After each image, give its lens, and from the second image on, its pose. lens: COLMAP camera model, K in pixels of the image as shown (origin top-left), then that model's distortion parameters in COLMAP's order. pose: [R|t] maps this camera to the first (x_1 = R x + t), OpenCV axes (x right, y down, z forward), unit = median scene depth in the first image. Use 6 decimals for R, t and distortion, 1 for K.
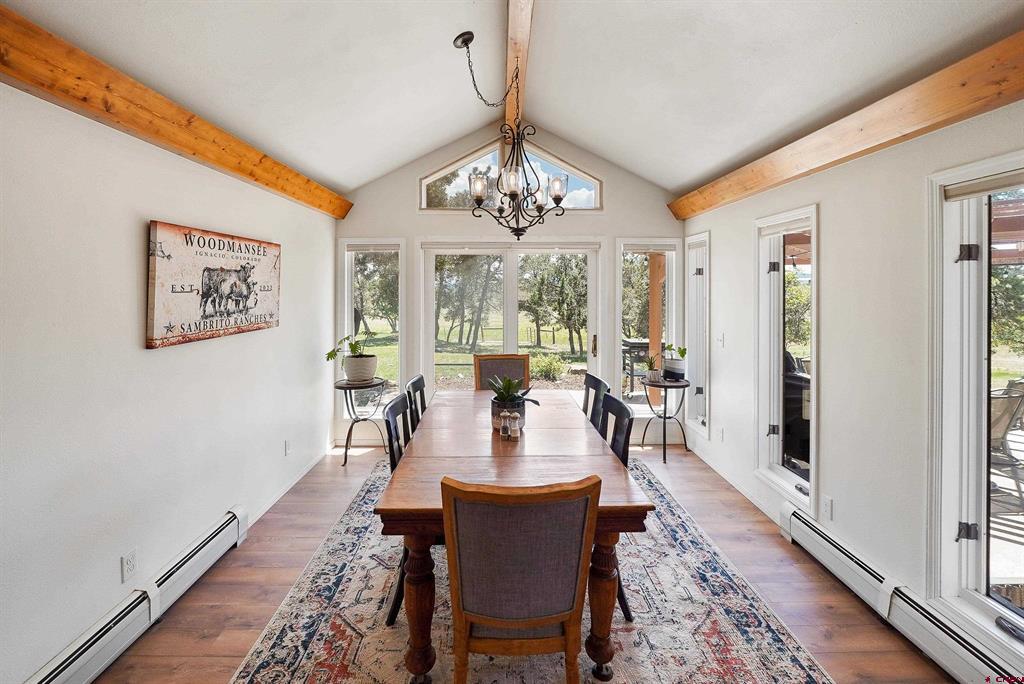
lens RADIAL K [[449.5, 0, 513.0], [0, 449.5, 284.9], [0, 0, 1]] dist [-0.011309, 0.000034]
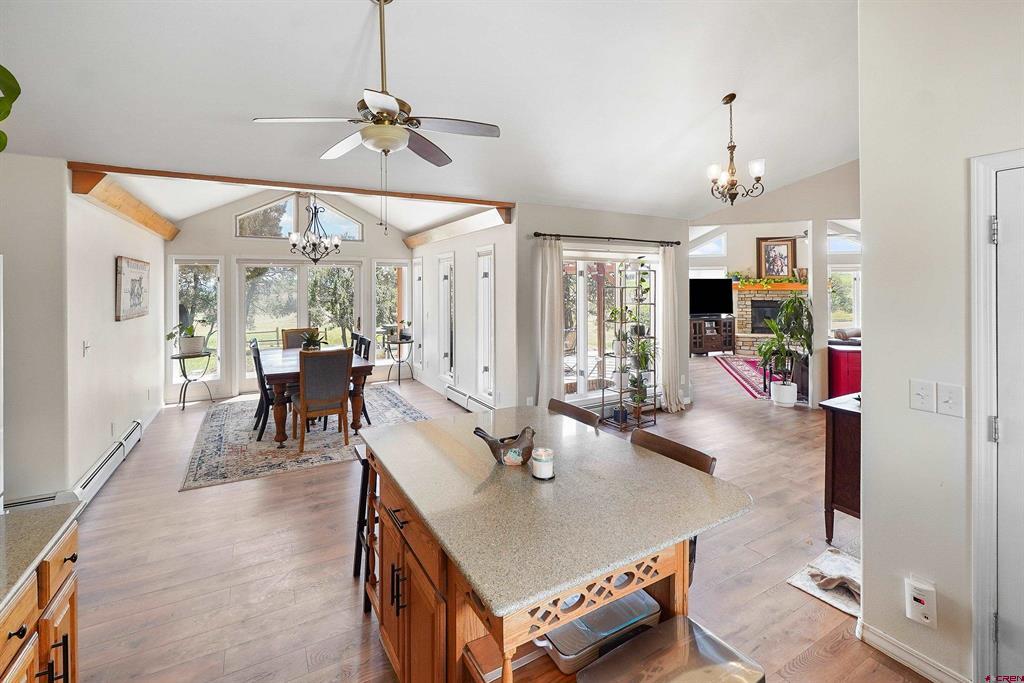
lens RADIAL K [[449.5, 0, 513.0], [0, 449.5, 284.4], [0, 0, 1]] dist [-0.011309, 0.000034]
pose [[0.882607, -0.005461, 0.470079, -0.097948], [0.007013, 0.999974, -0.001550, -0.001820], [-0.470059, 0.004665, 0.882623, -0.761596]]
